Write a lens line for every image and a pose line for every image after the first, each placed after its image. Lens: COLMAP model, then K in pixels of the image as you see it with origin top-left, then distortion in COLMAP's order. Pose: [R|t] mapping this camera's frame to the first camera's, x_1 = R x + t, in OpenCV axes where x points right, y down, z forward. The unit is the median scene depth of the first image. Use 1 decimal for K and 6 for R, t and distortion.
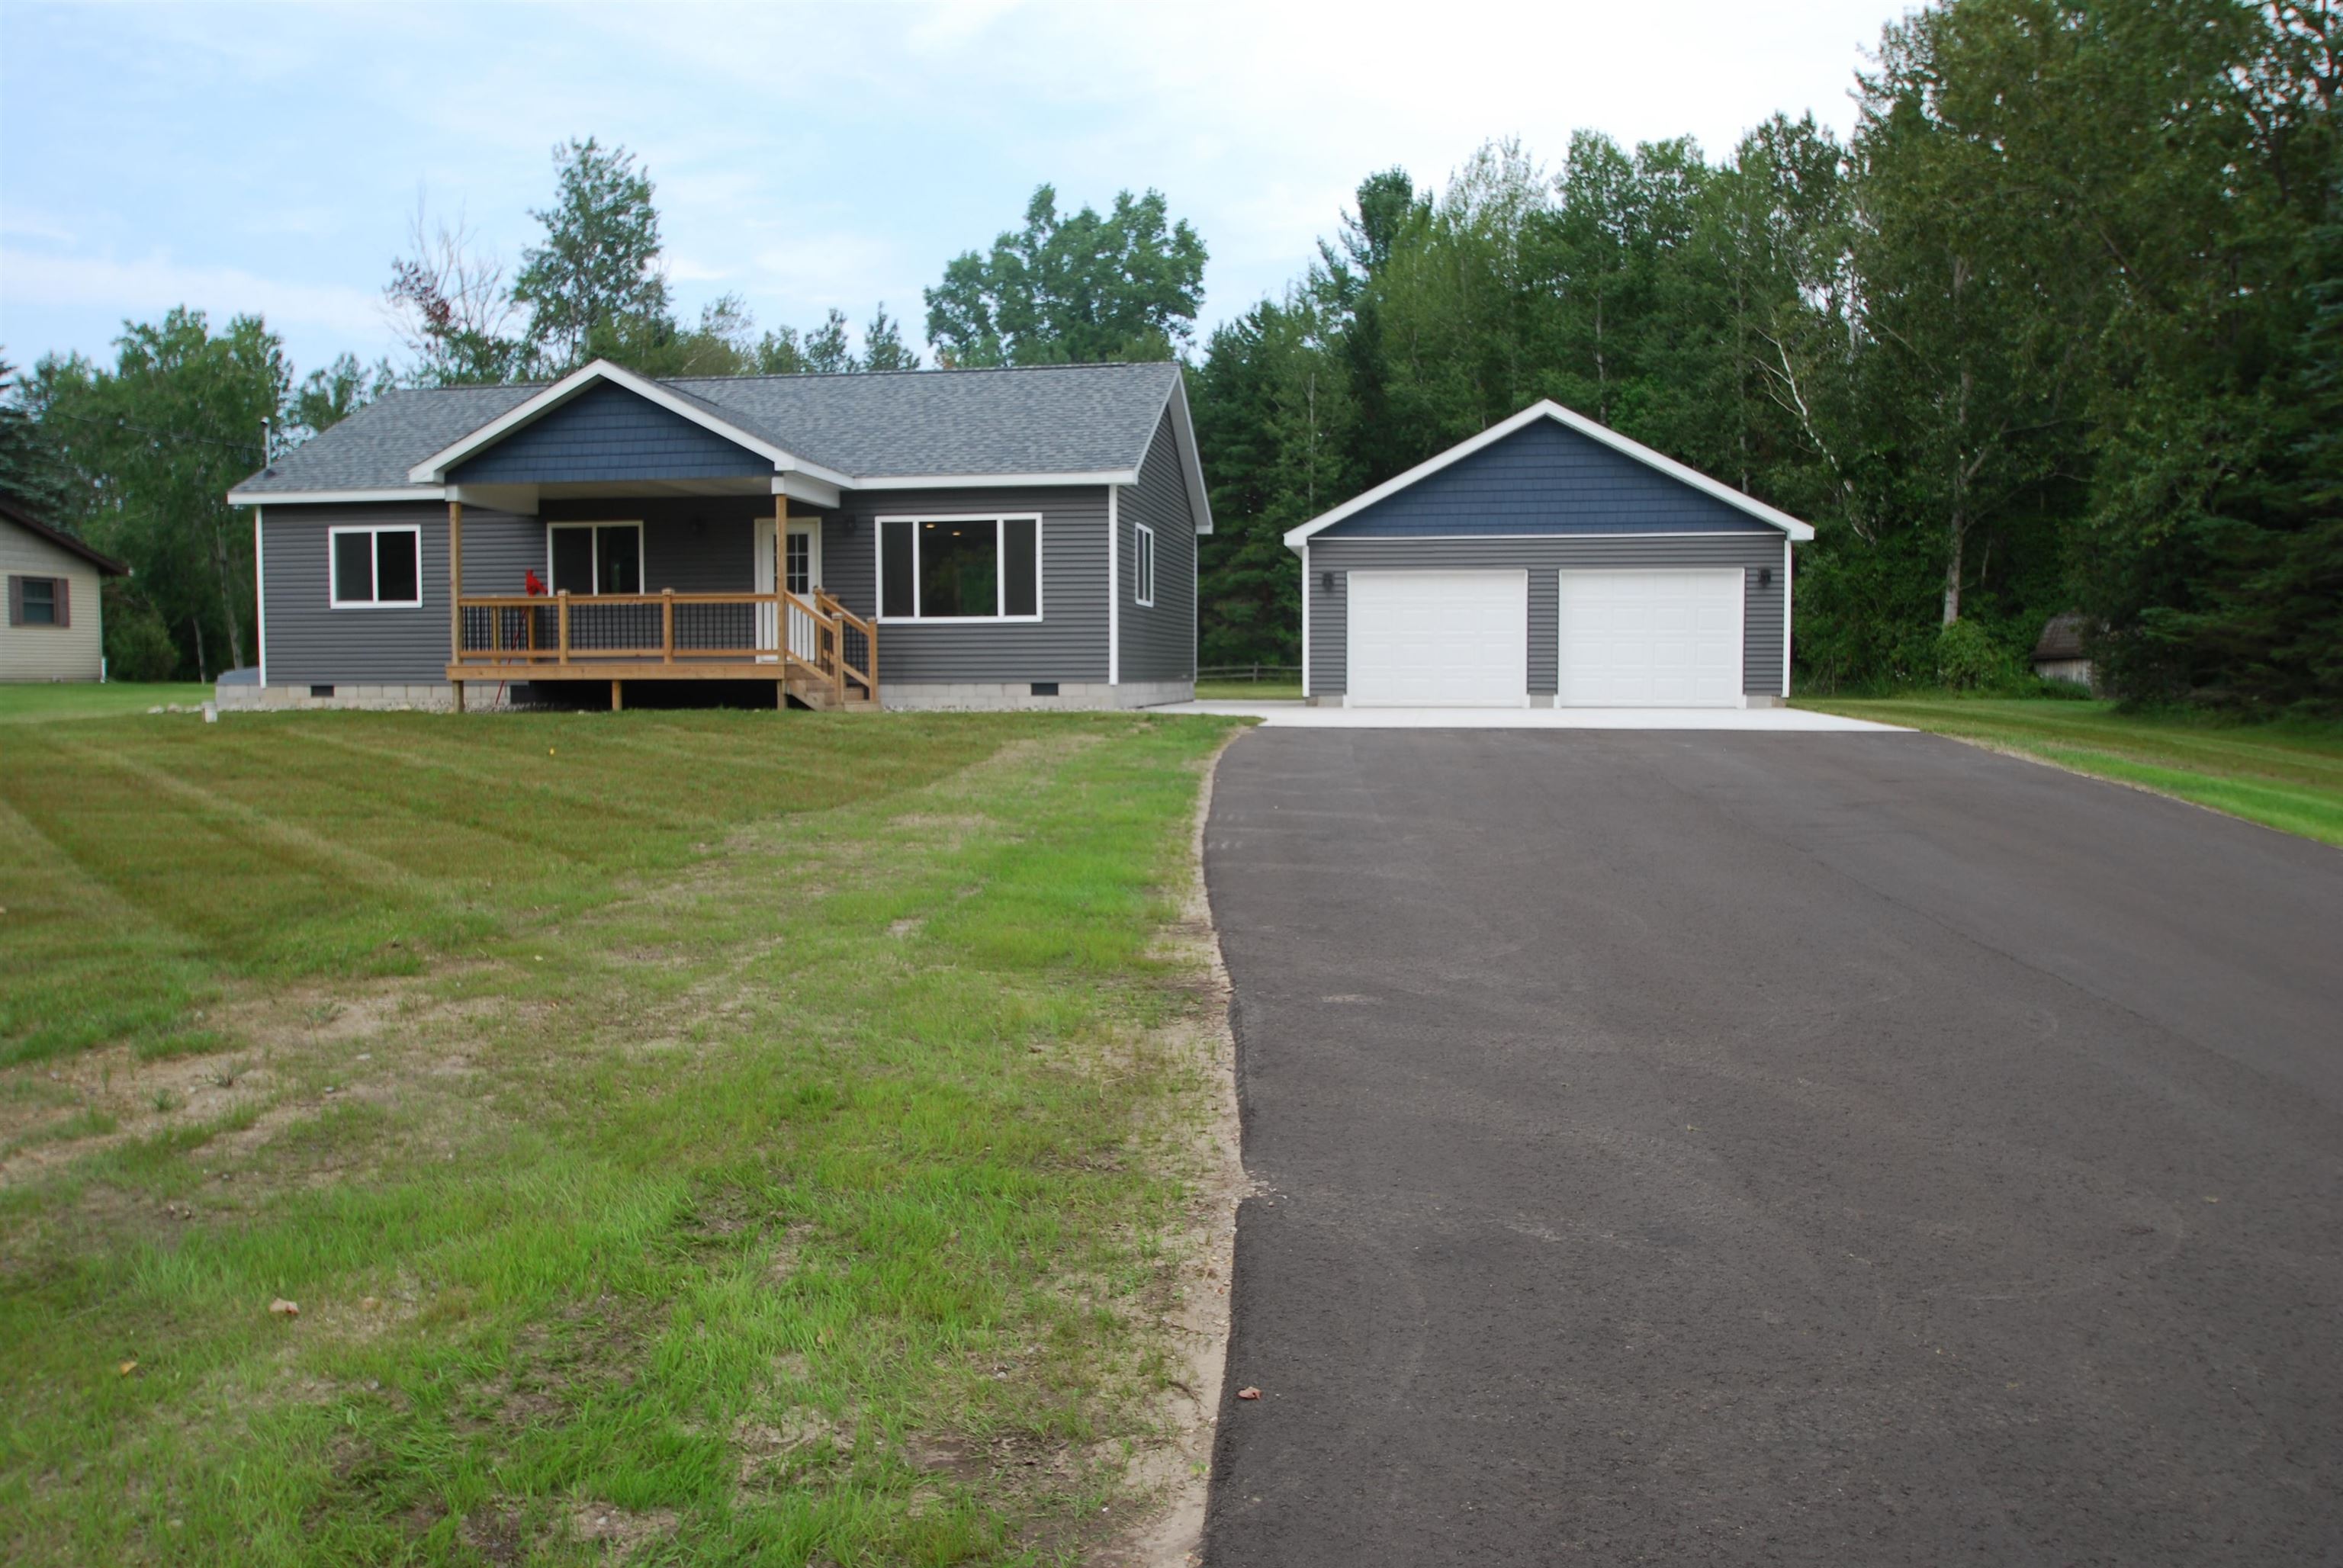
lens RADIAL K [[1773.3, 0, 1164.0], [0, 1773.3, 778.9], [0, 0, 1]] dist [-0.043261, -0.001943]
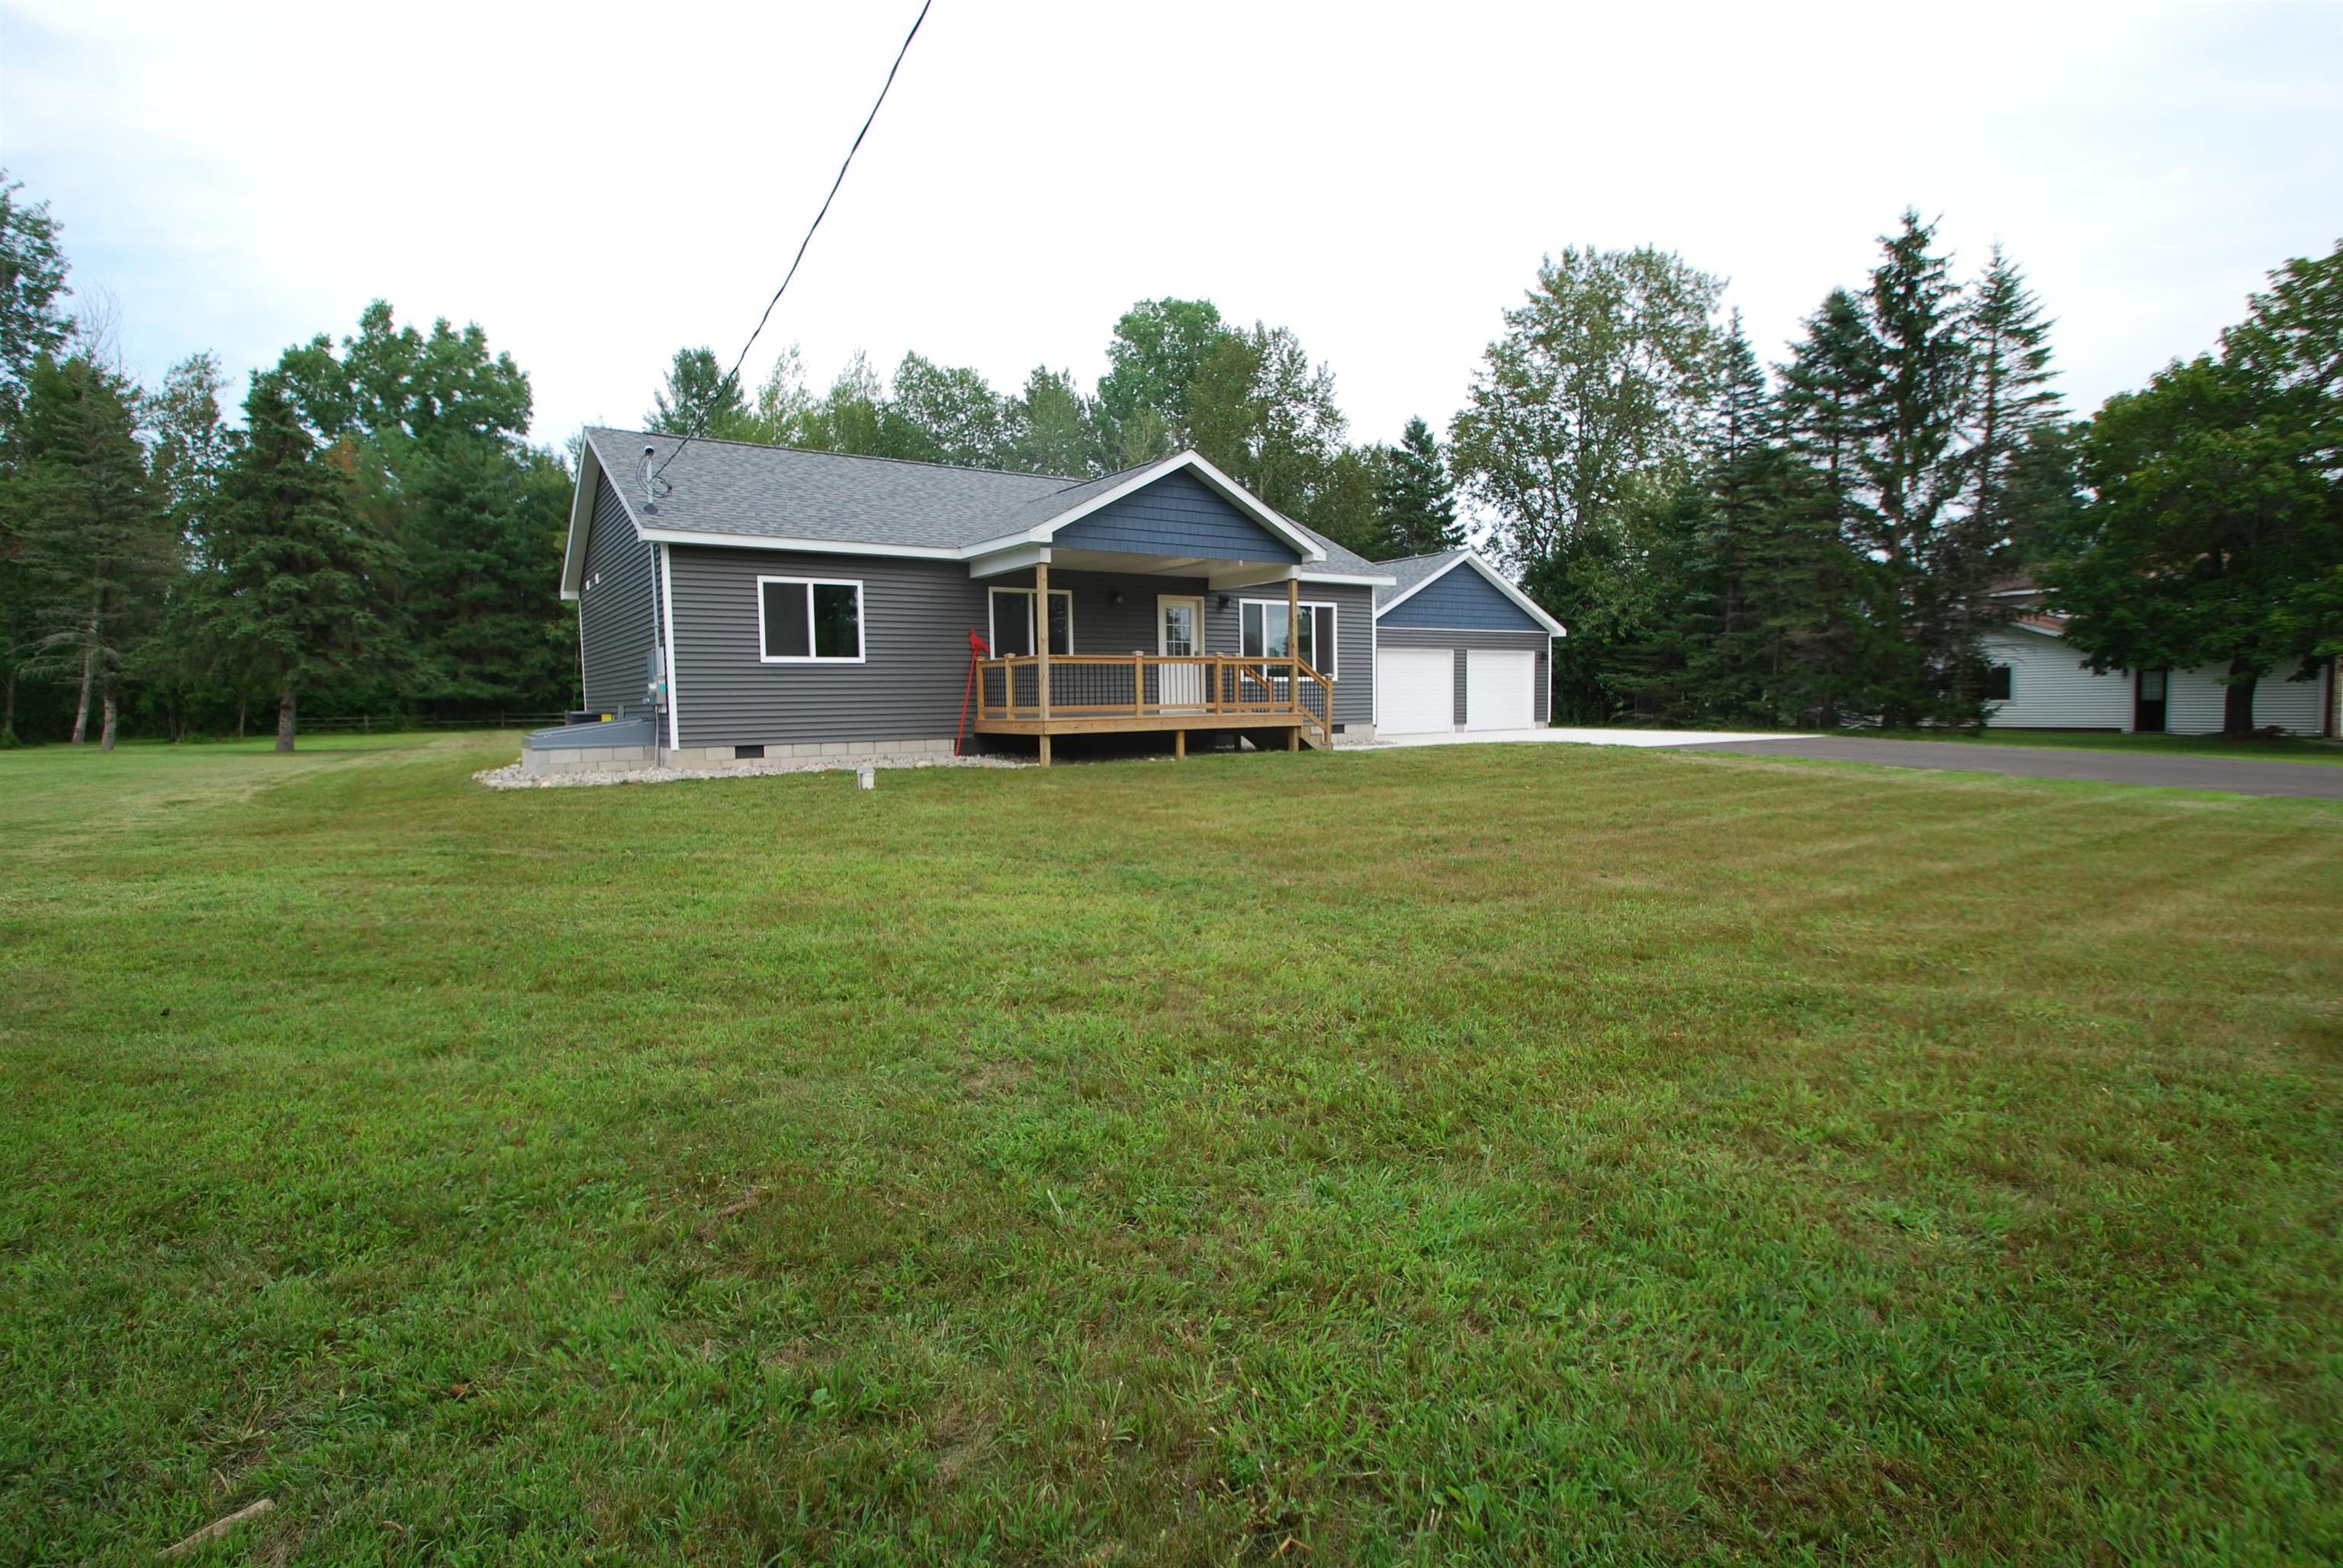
lens RADIAL K [[1123.3, 0, 1165.4], [0, 1123.3, 785.4], [0, 0, 1]] dist [-0.002064, 0.000004]
pose [[0.732530, -0.061496, 0.677952, -0.263955], [0.057889, 0.997931, 0.027971, -0.013354], [-0.678269, 0.018756, 0.734574, 0.152100]]
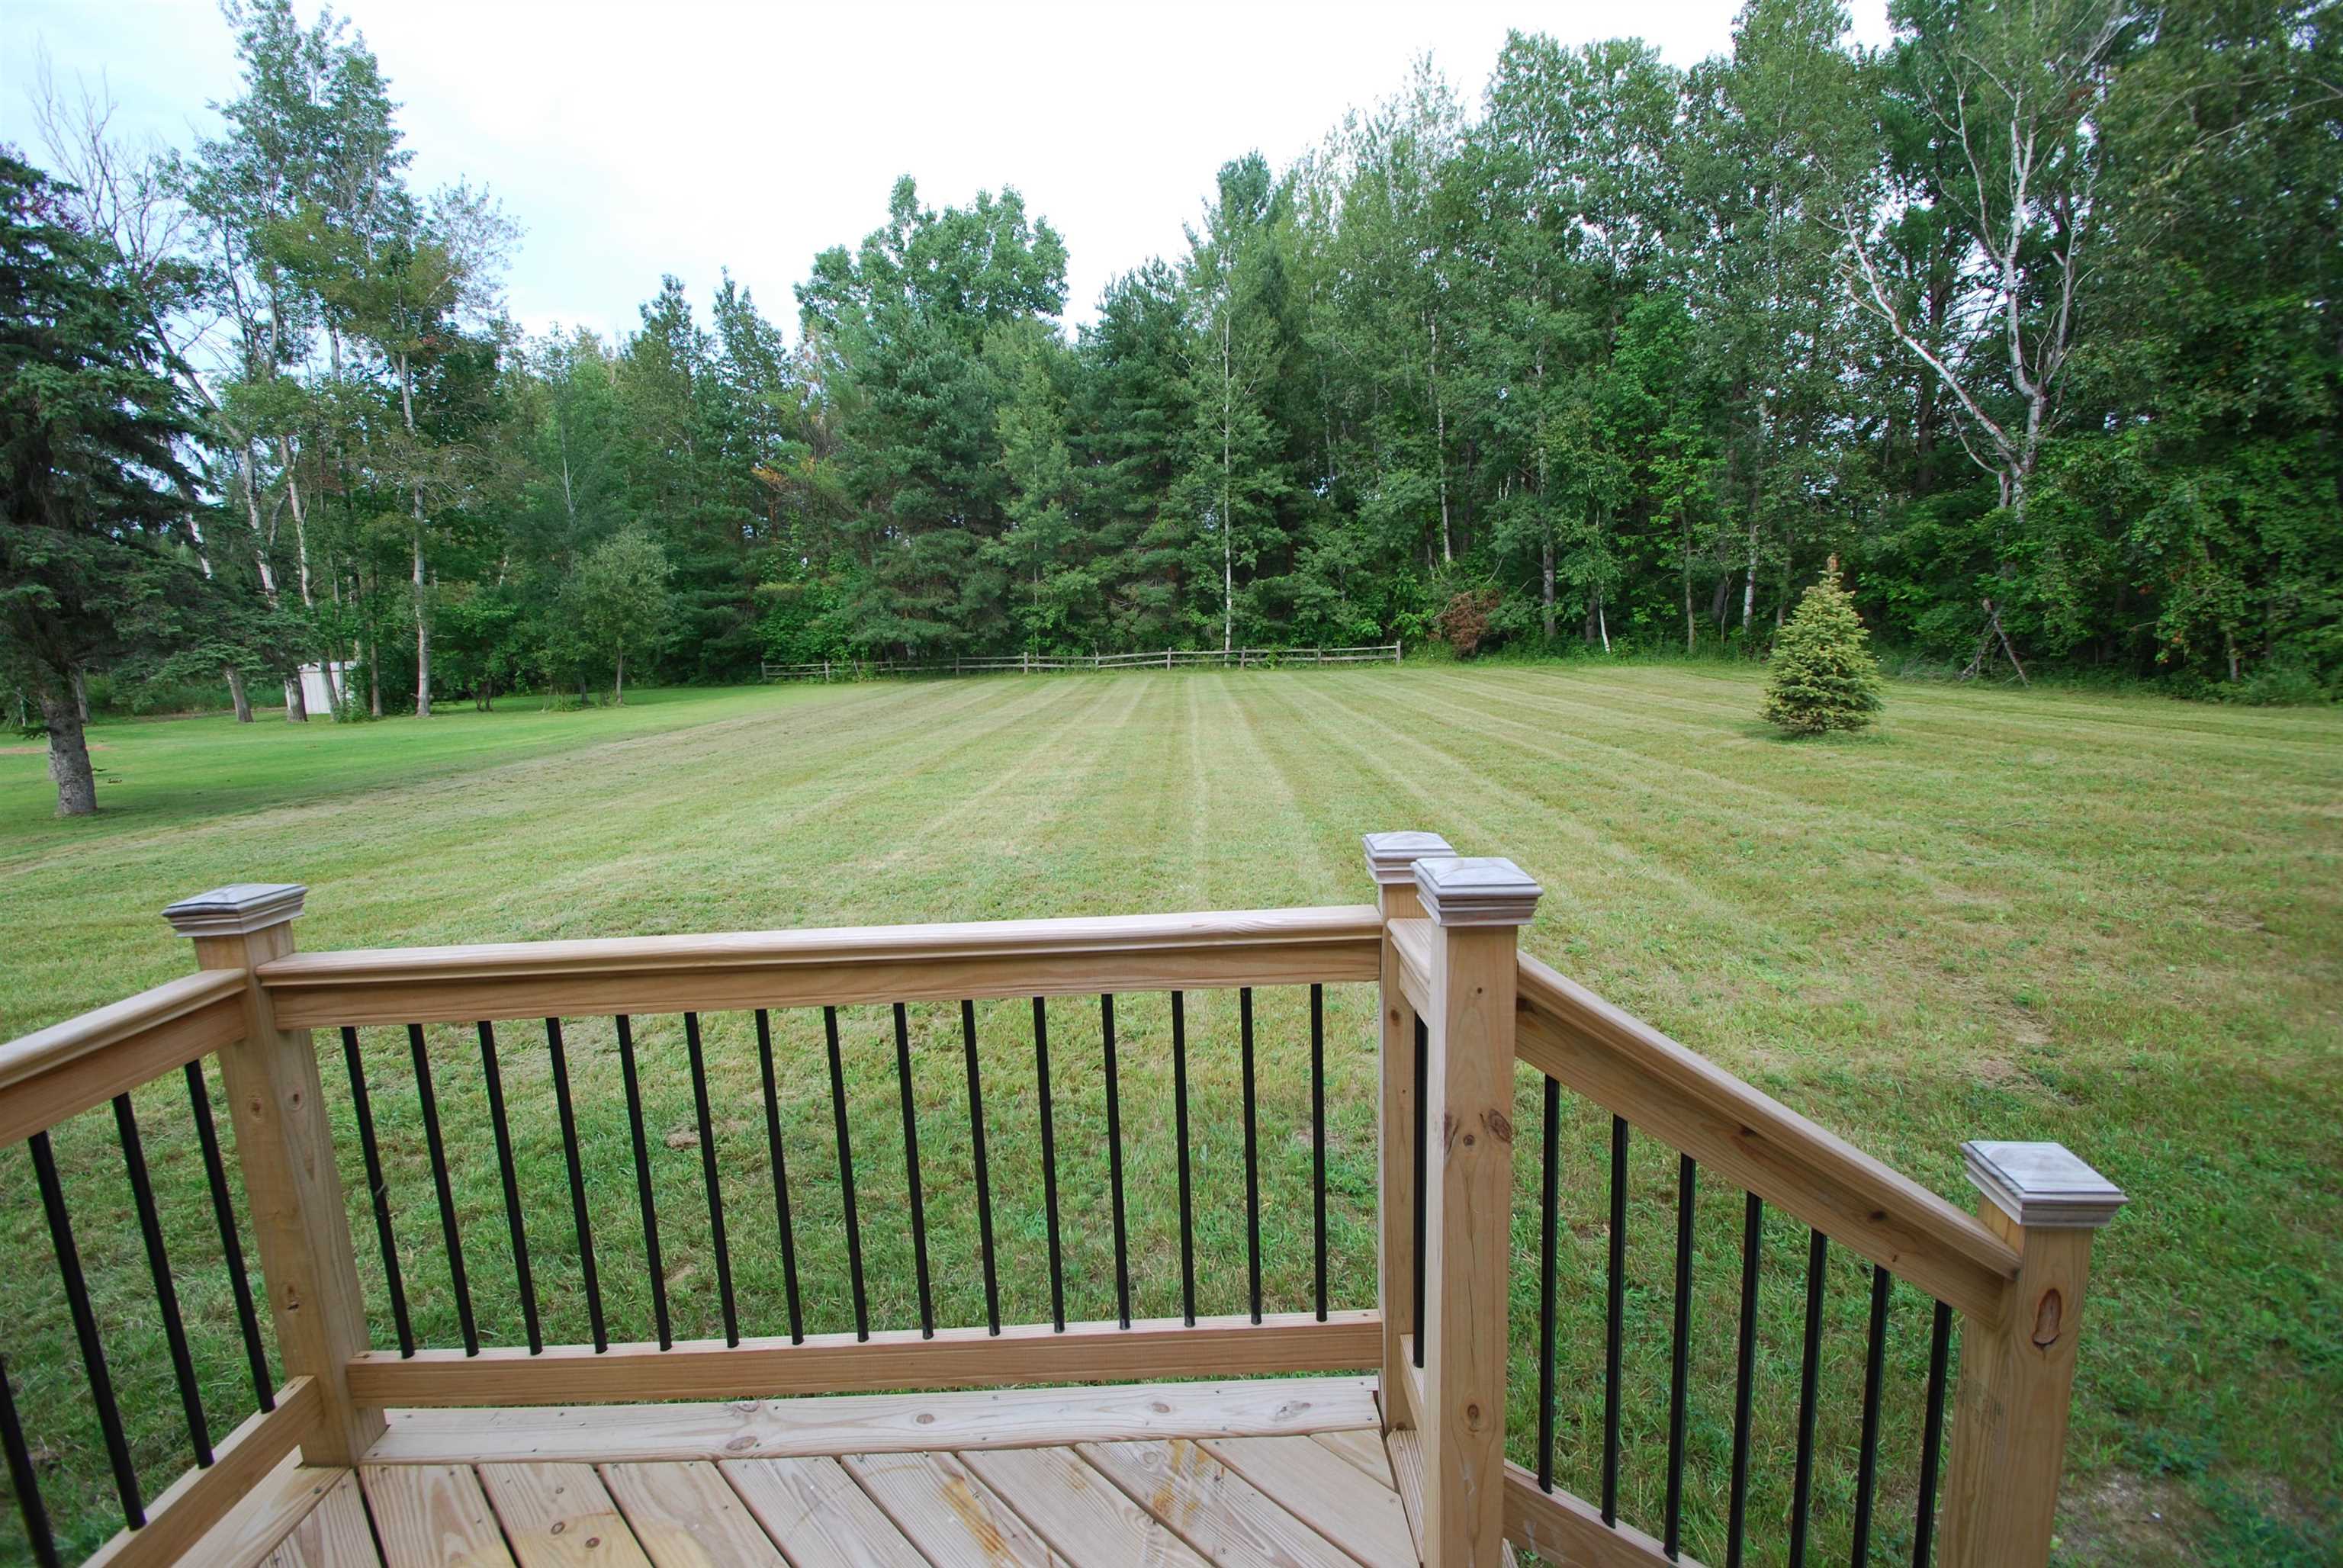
lens RADIAL K [[1012.6, 0, 1163.3], [0, 1012.6, 786.2], [0, 0, 1]] dist [0.001112, 0.000126]
pose [[0.987889, -0.068299, 0.139321, -0.033580], [0.053968, 0.993094, 0.104172, -0.050458], [-0.145473, -0.095391, 0.984753, 0.470611]]
